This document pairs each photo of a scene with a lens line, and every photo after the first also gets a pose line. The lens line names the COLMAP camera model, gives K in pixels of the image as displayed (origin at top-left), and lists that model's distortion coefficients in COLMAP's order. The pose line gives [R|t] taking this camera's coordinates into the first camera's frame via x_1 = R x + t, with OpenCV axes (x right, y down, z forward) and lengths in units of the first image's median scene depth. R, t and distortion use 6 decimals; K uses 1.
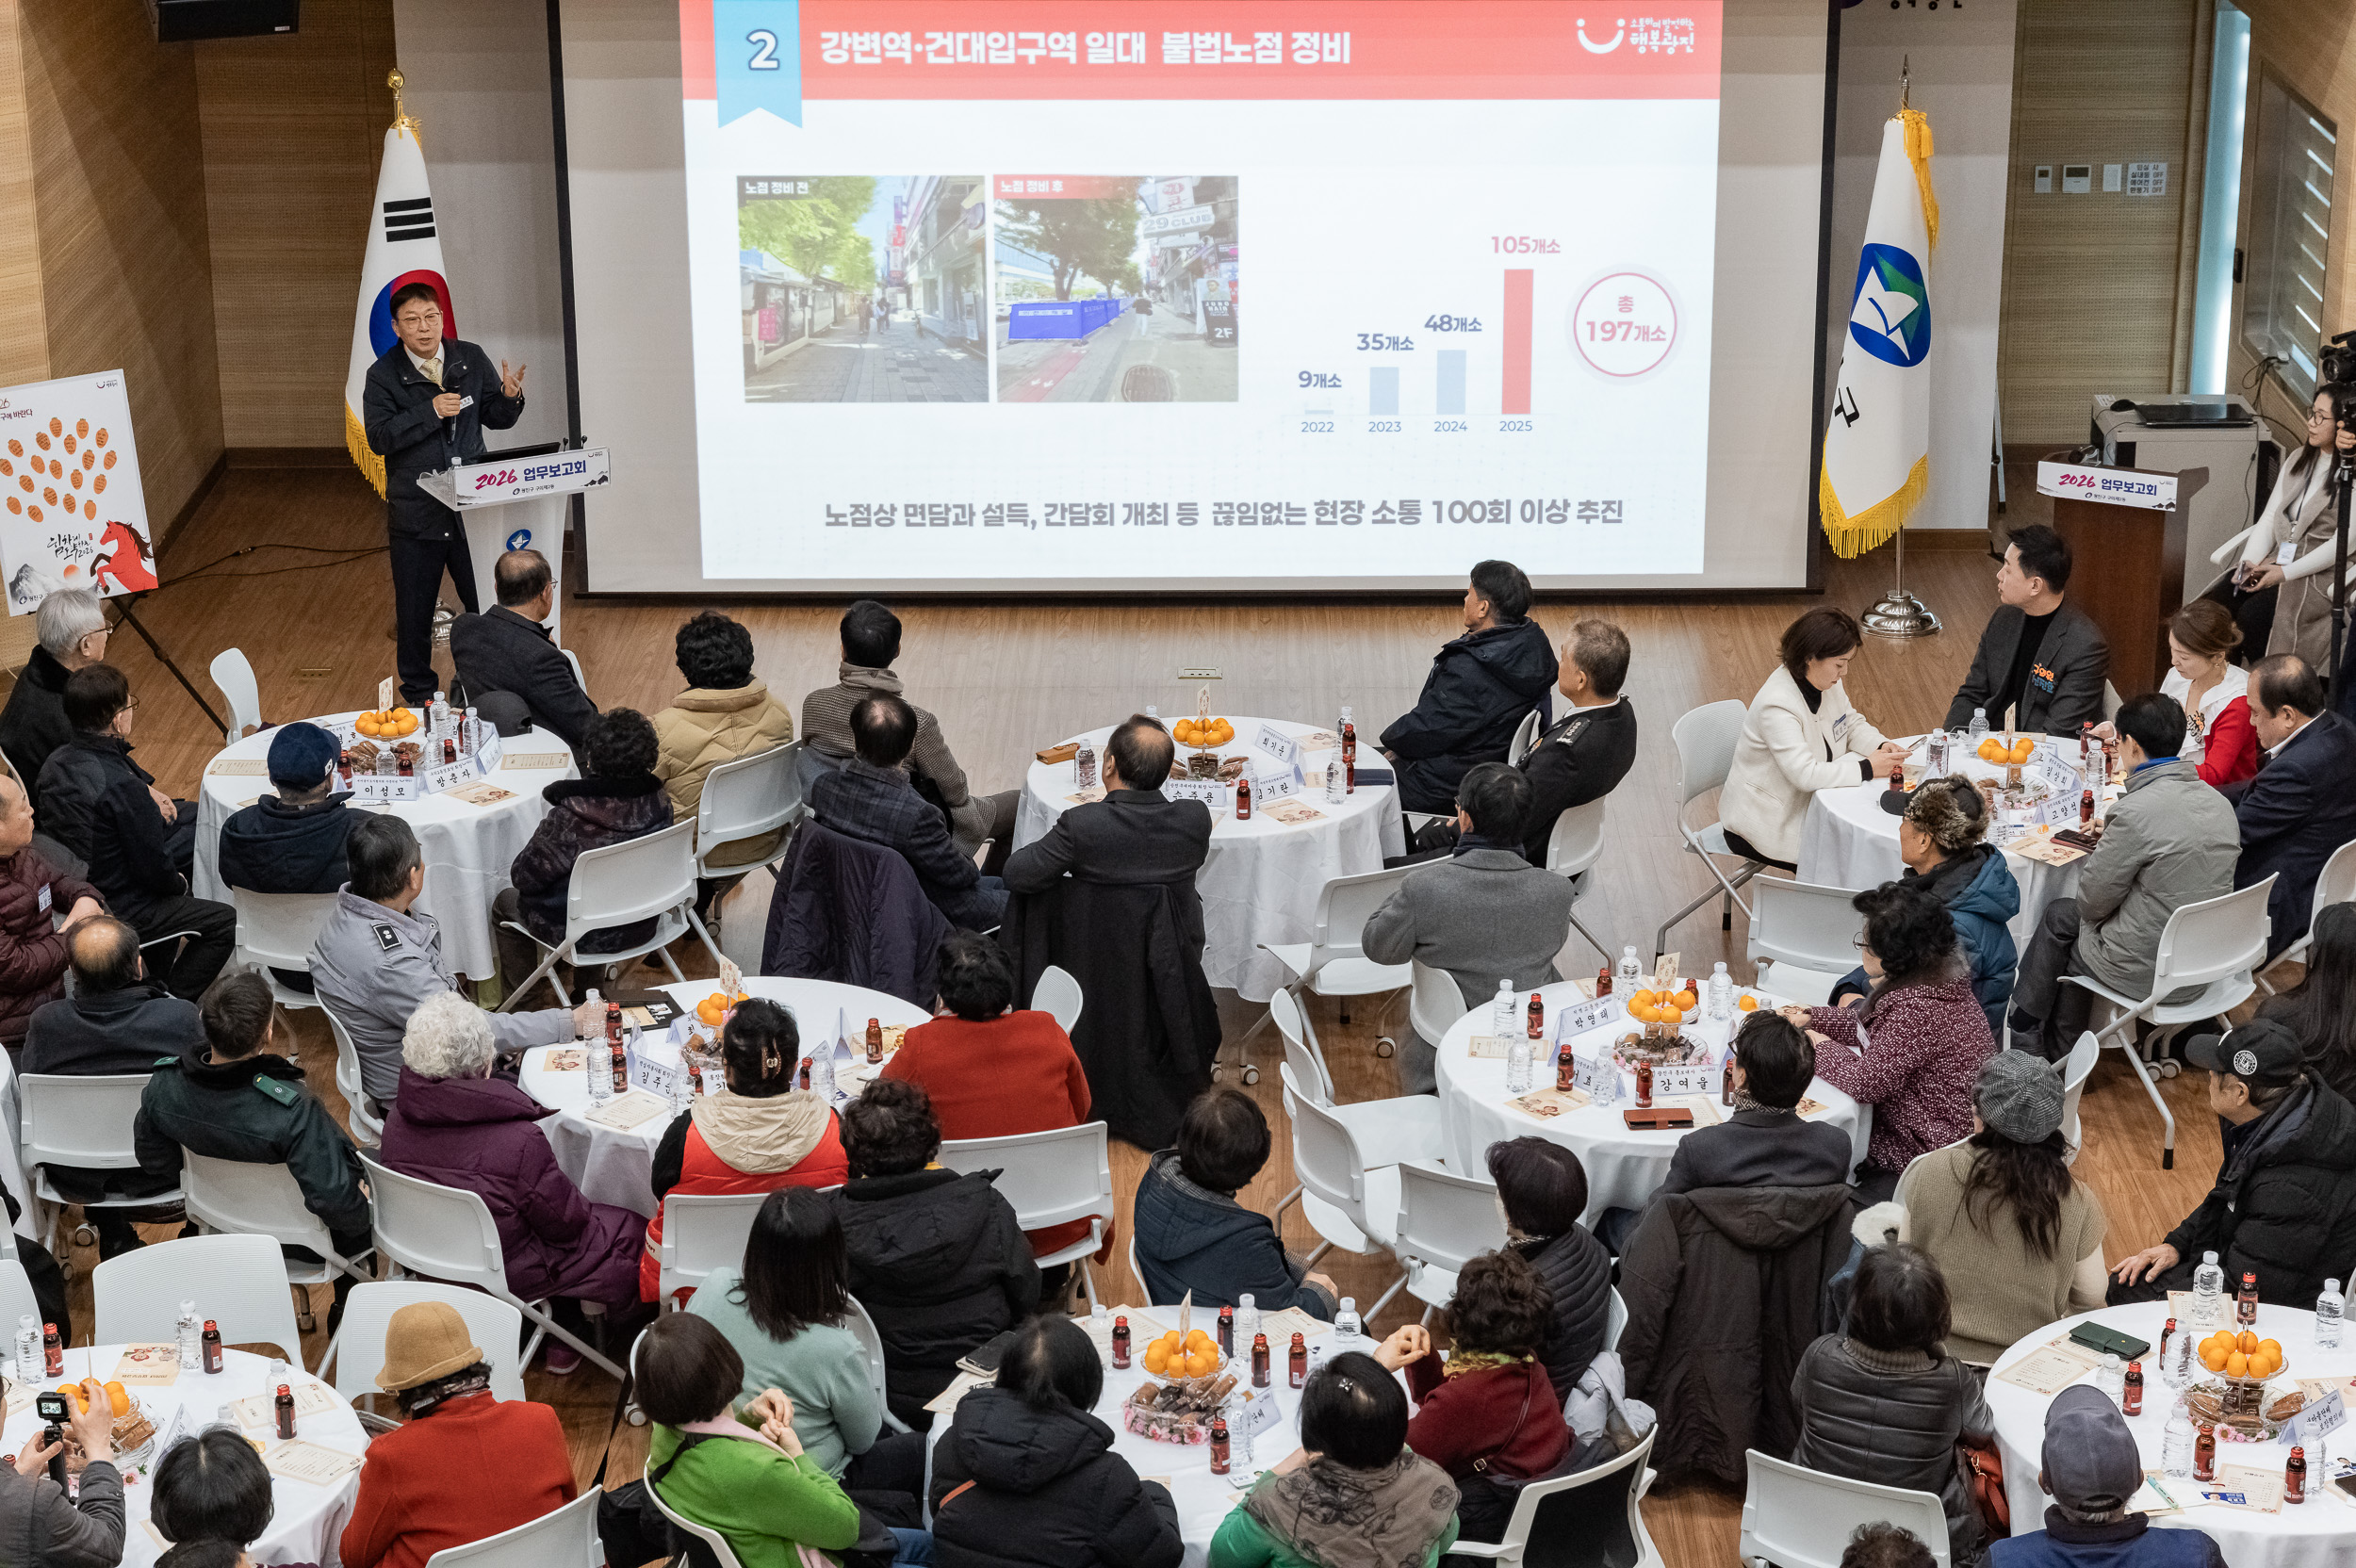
lens RADIAL K [[4627.0, 0, 1209.0], [0, 4627.0, 851.5], [0, 0, 1]] dist [0.008610, 0.213629]
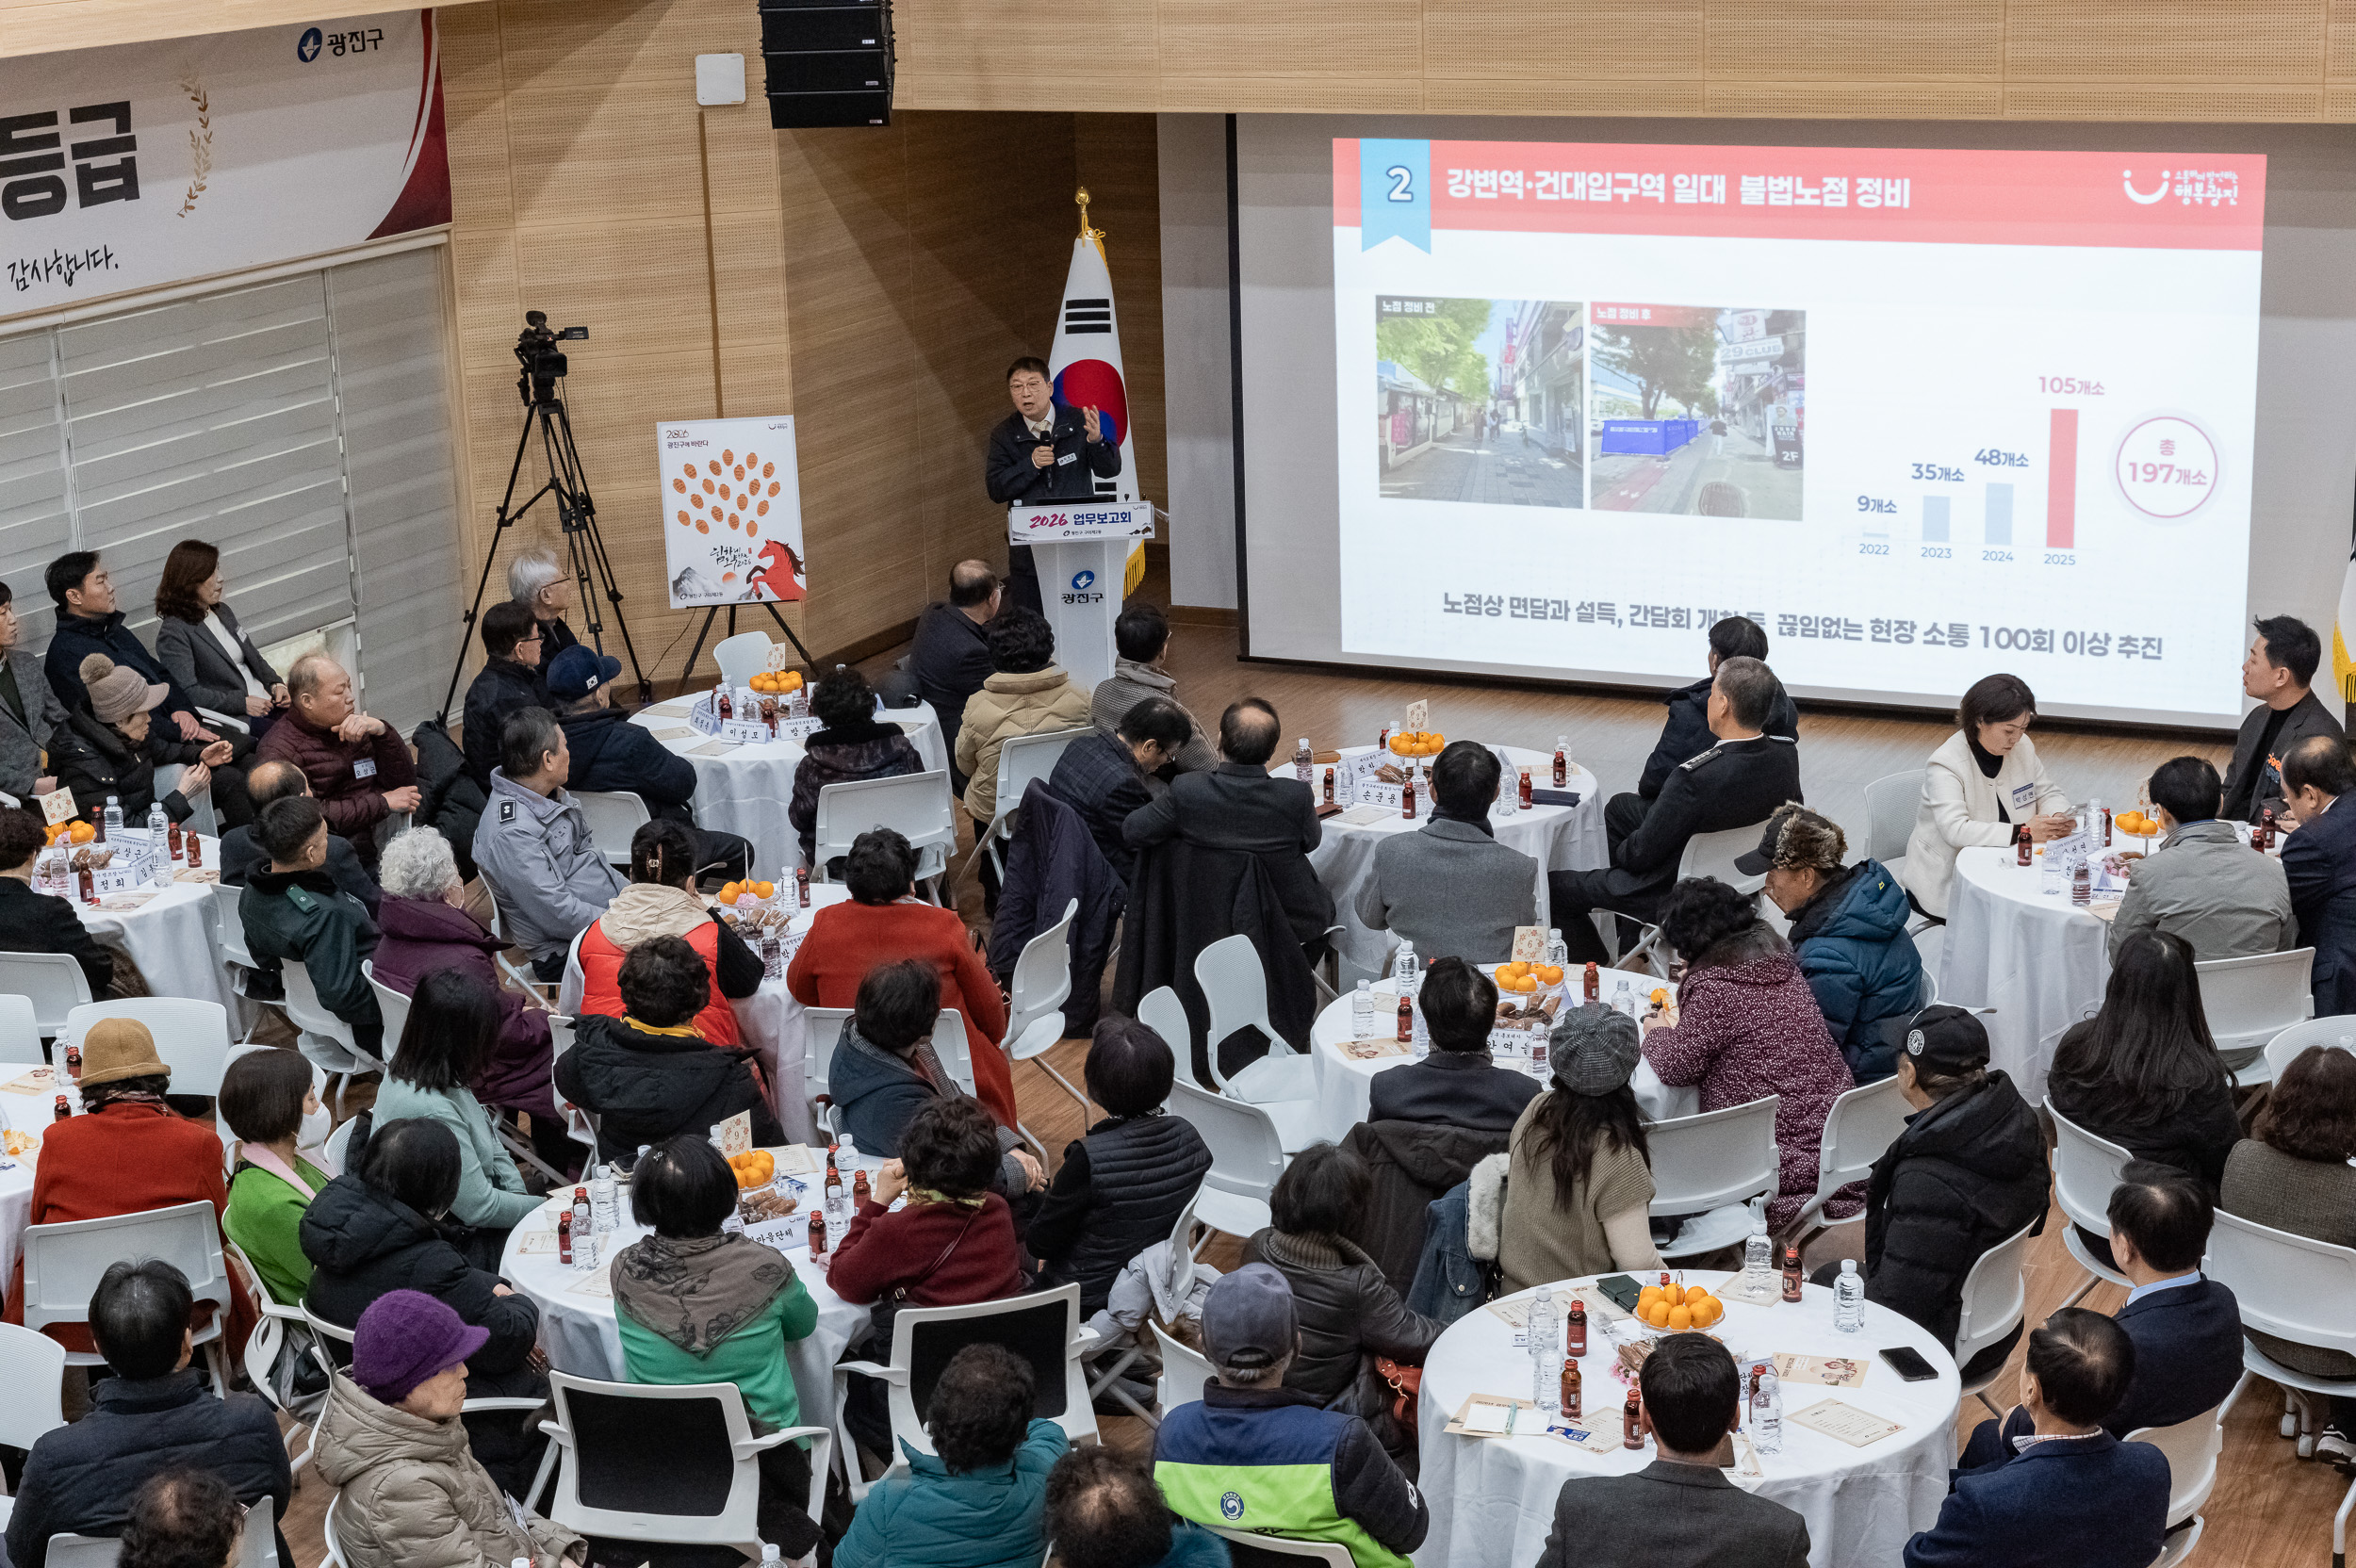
lens RADIAL K [[3916.0, 0, 1181.0], [0, 3916.0, 830.0], [0, 0, 1]] dist [0.030569, 0.096319]
pose [[0.906529, 0.089881, -0.412464, 0.265992], [-0.119153, 0.991821, -0.045748, 0.034542], [0.404978, 0.090618, 0.909825, 0.117006]]
